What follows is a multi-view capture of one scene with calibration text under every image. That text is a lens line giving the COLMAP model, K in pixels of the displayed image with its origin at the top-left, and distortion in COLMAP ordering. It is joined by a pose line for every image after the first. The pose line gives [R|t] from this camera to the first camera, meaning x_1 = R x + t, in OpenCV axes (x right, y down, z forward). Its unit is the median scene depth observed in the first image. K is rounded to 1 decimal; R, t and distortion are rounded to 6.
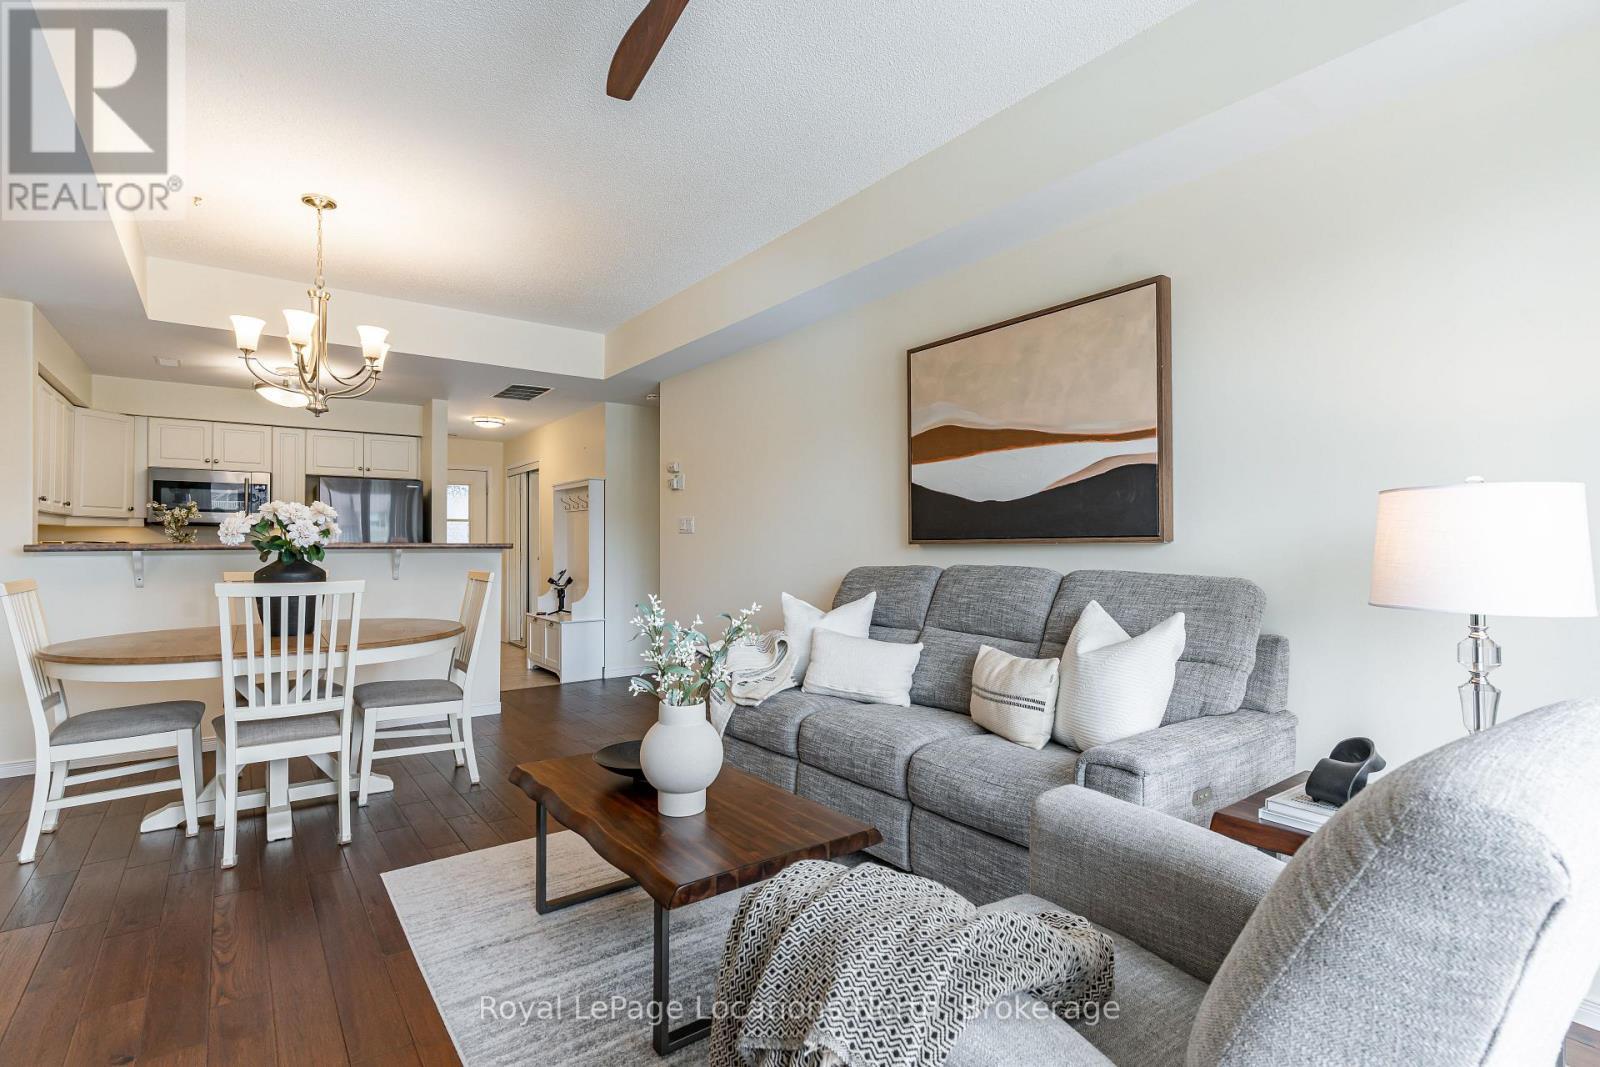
lens RADIAL K [[753.2, 0, 800.0], [0, 753.2, 533.5], [0, 0, 1]] dist [0.002554, 0.000369]
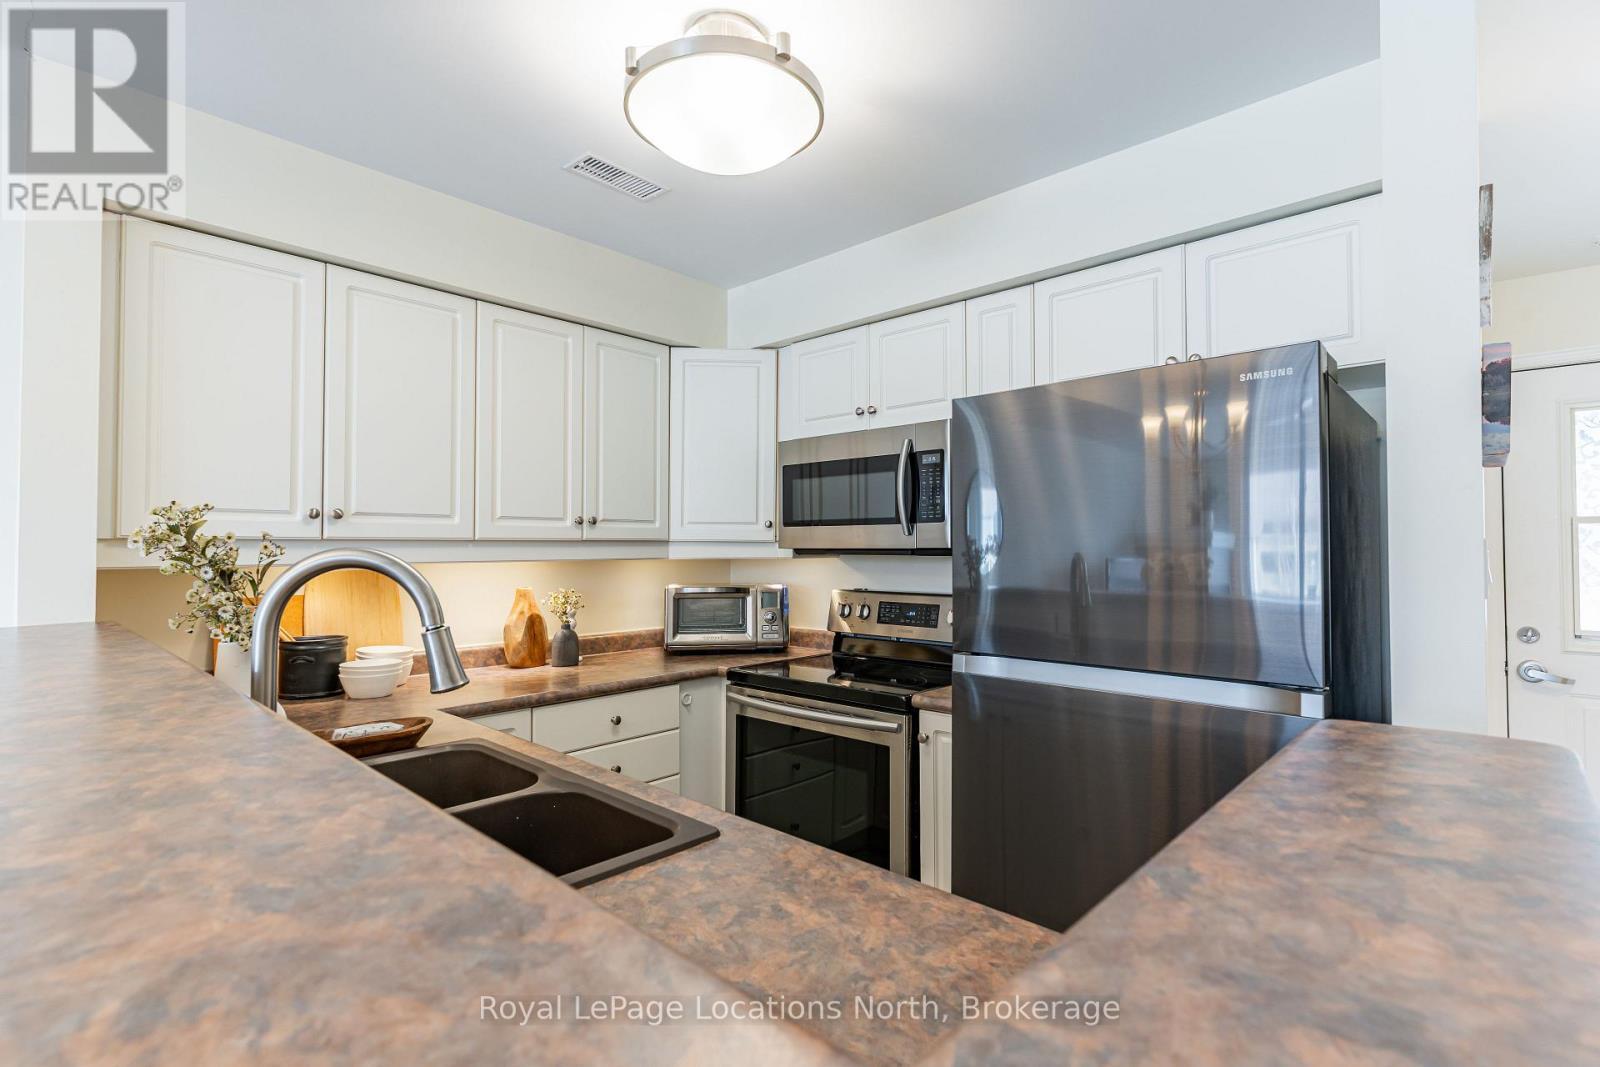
lens RADIAL K [[753.2, 0, 800.0], [0, 753.2, 533.5], [0, 0, 1]] dist [0.002554, 0.000369]
pose [[0.184646, -0.021639, -0.982567, -0.630140], [0.010935, 0.999741, -0.019962, -0.027079], [0.982744, -0.007059, 0.184834, 1.606061]]
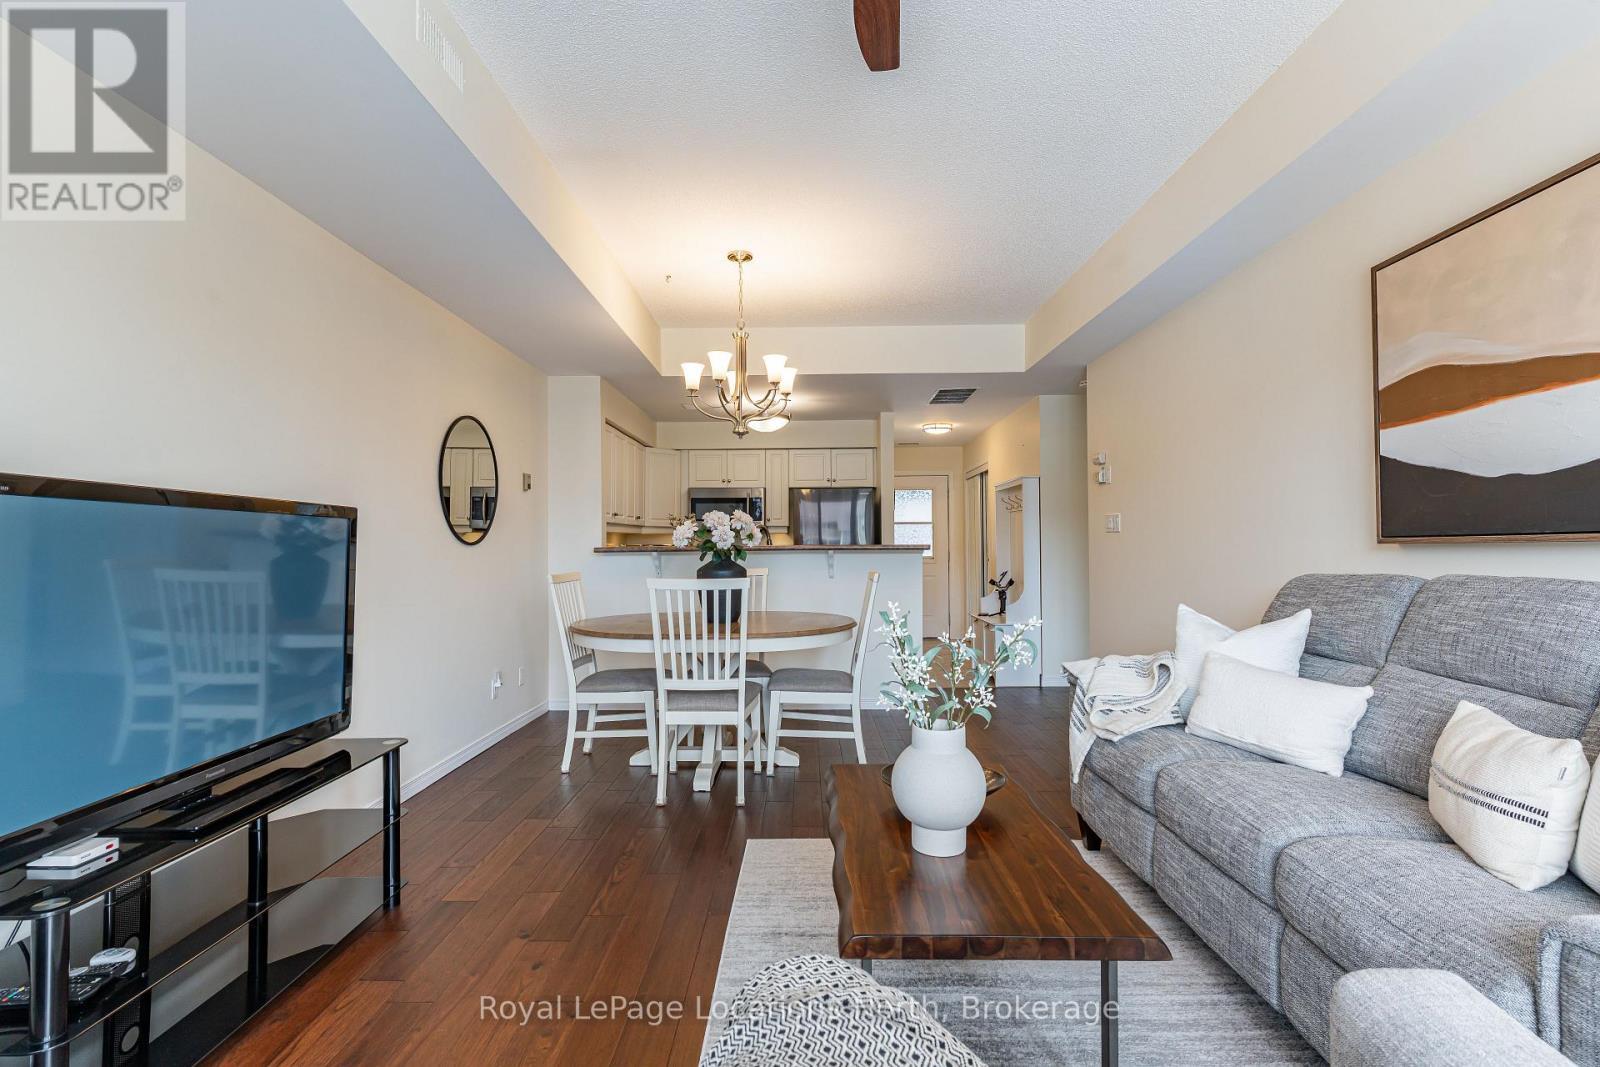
lens RADIAL K [[753.2, 0, 800.0], [0, 753.2, 533.5], [0, 0, 1]] dist [0.002554, 0.000369]
pose [[0.794417, -0.013920, -0.607213, 0.157556], [0.013586, 0.999894, -0.005148, 0.001301], [0.607221, -0.004160, 0.794522, 0.126602]]
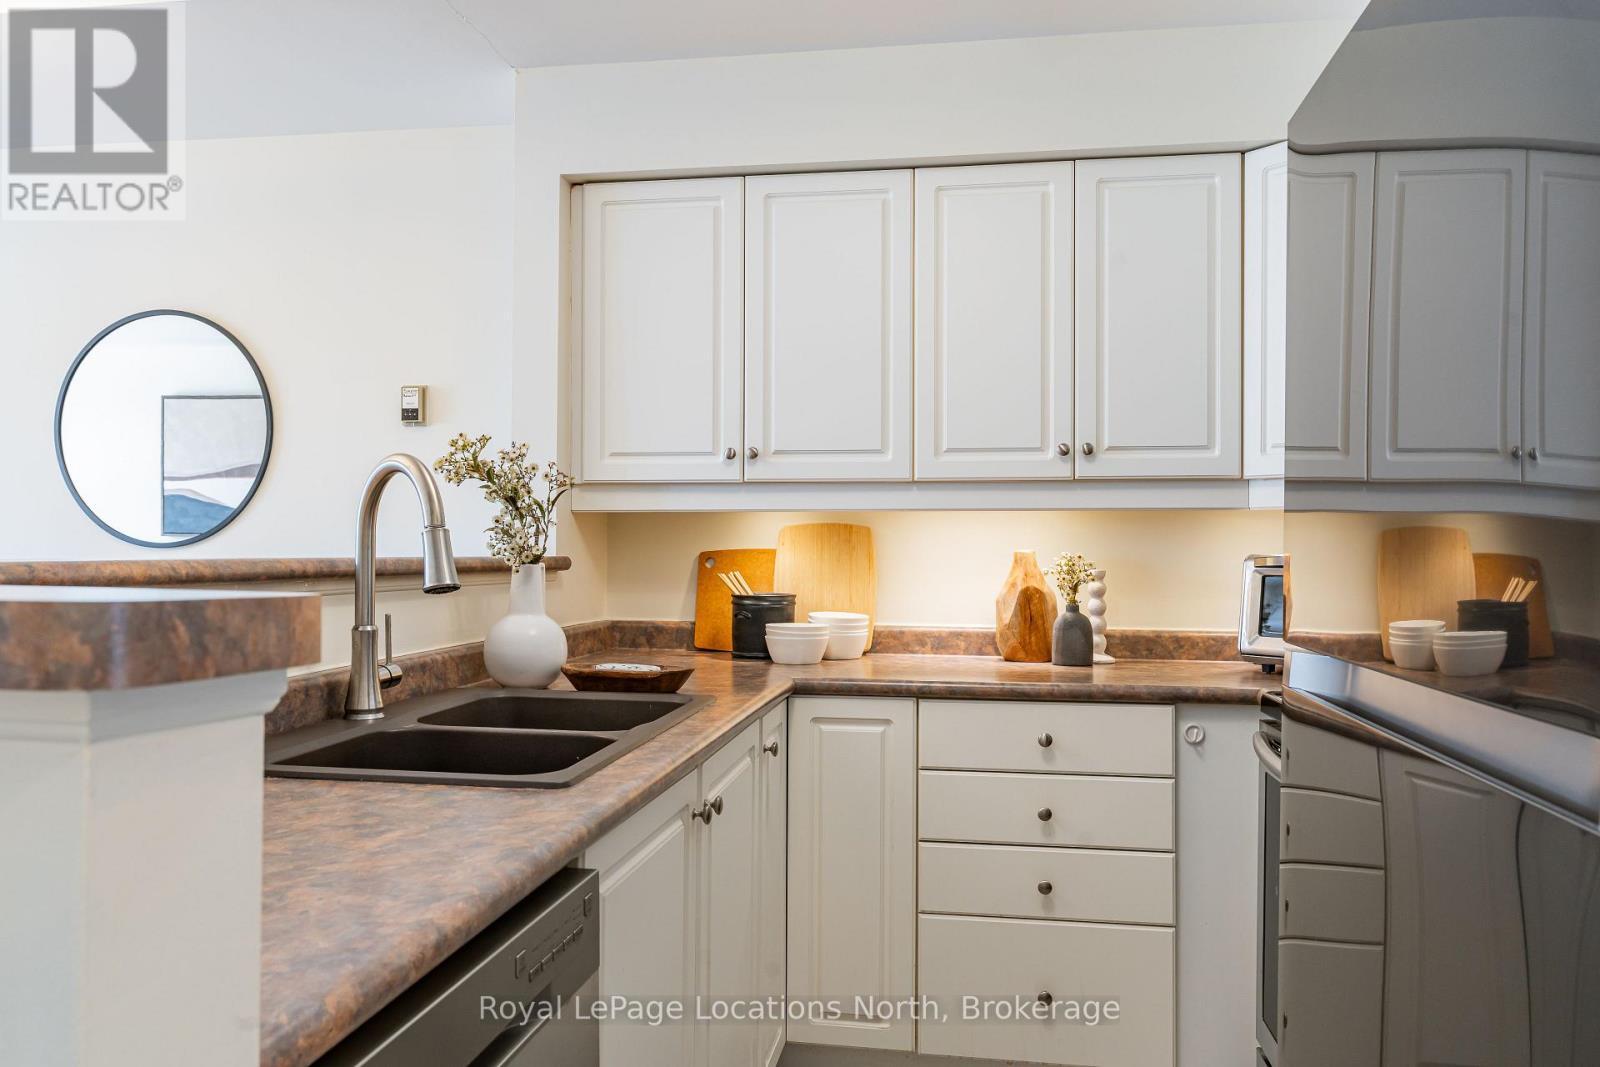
lens RADIAL K [[1110.7, 0, 800.0], [0, 1110.7, 533.5], [0, 0, 1]] dist [-0.005460, -0.000069]
pose [[-0.709690, -0.011943, -0.704413, -0.765982], [0.001977, 0.999819, -0.018944, 0.016479], [0.704511, -0.014837, -0.709538, 1.962905]]
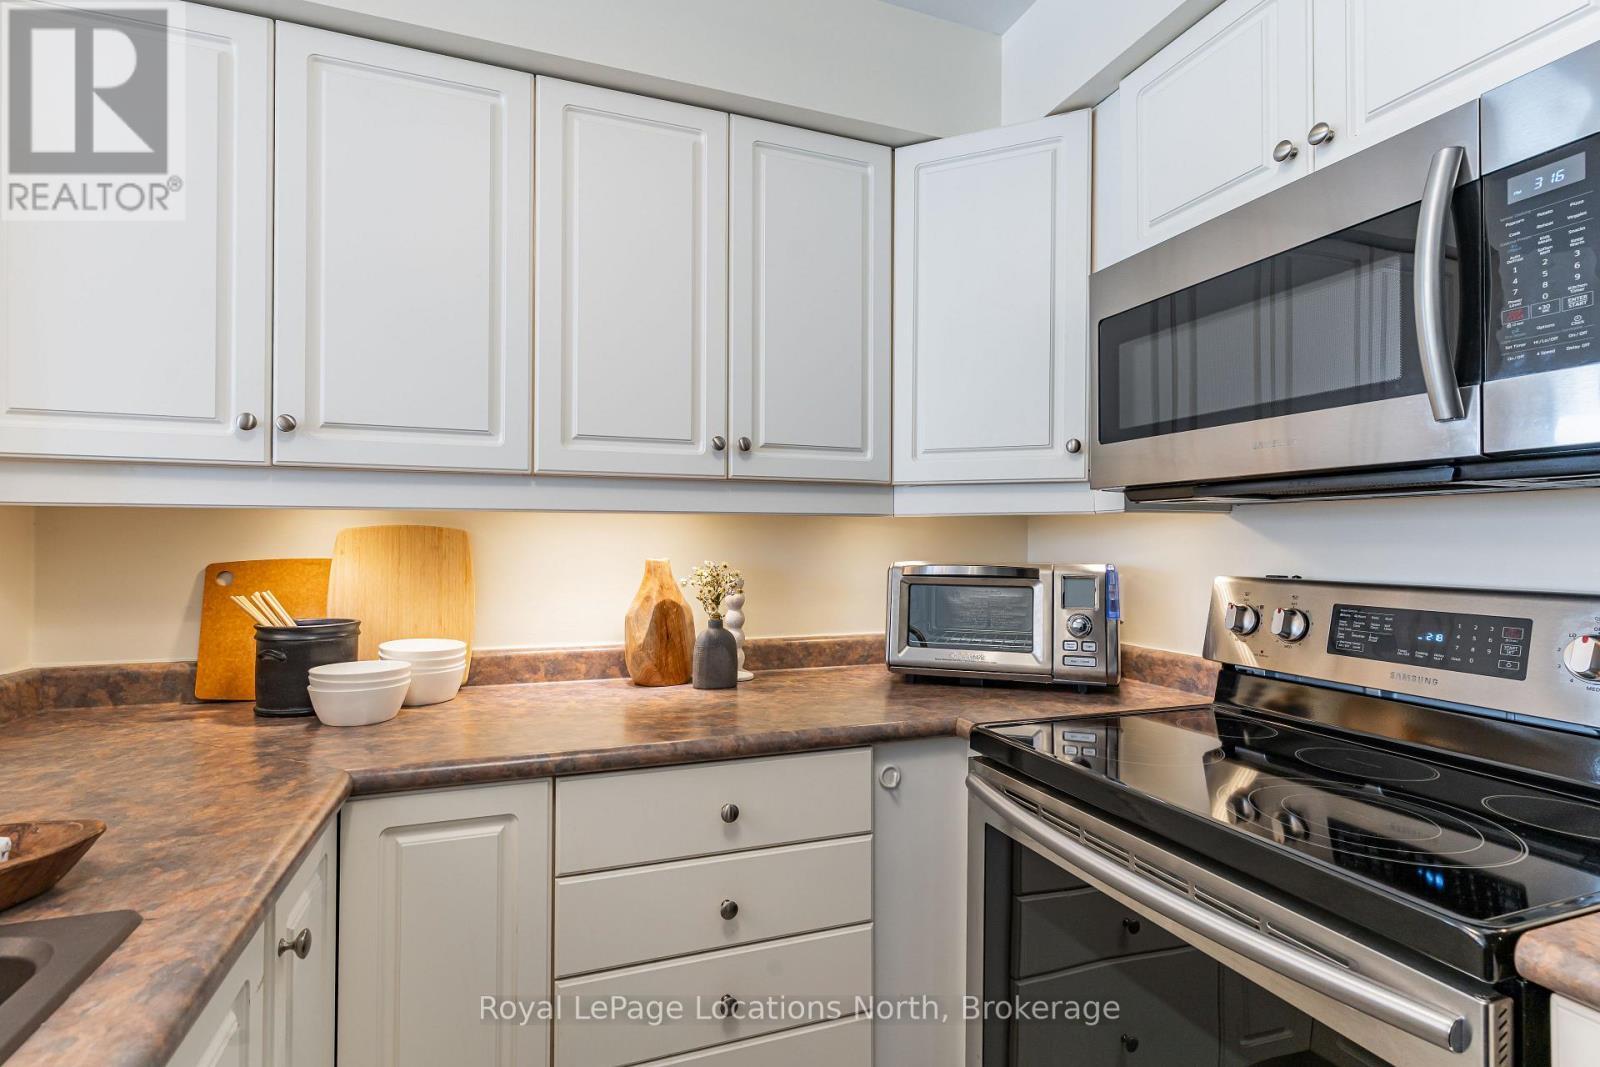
lens RADIAL K [[762.4, 0, 800.0], [0, 762.4, 533.5], [0, 0, 1]] dist [0.002076, 0.000152]
pose [[-0.278232, -0.011796, -0.960441, -1.028538], [0.005476, 0.999889, -0.013867, 0.003775], [0.960498, -0.009118, -0.278137, 1.705498]]
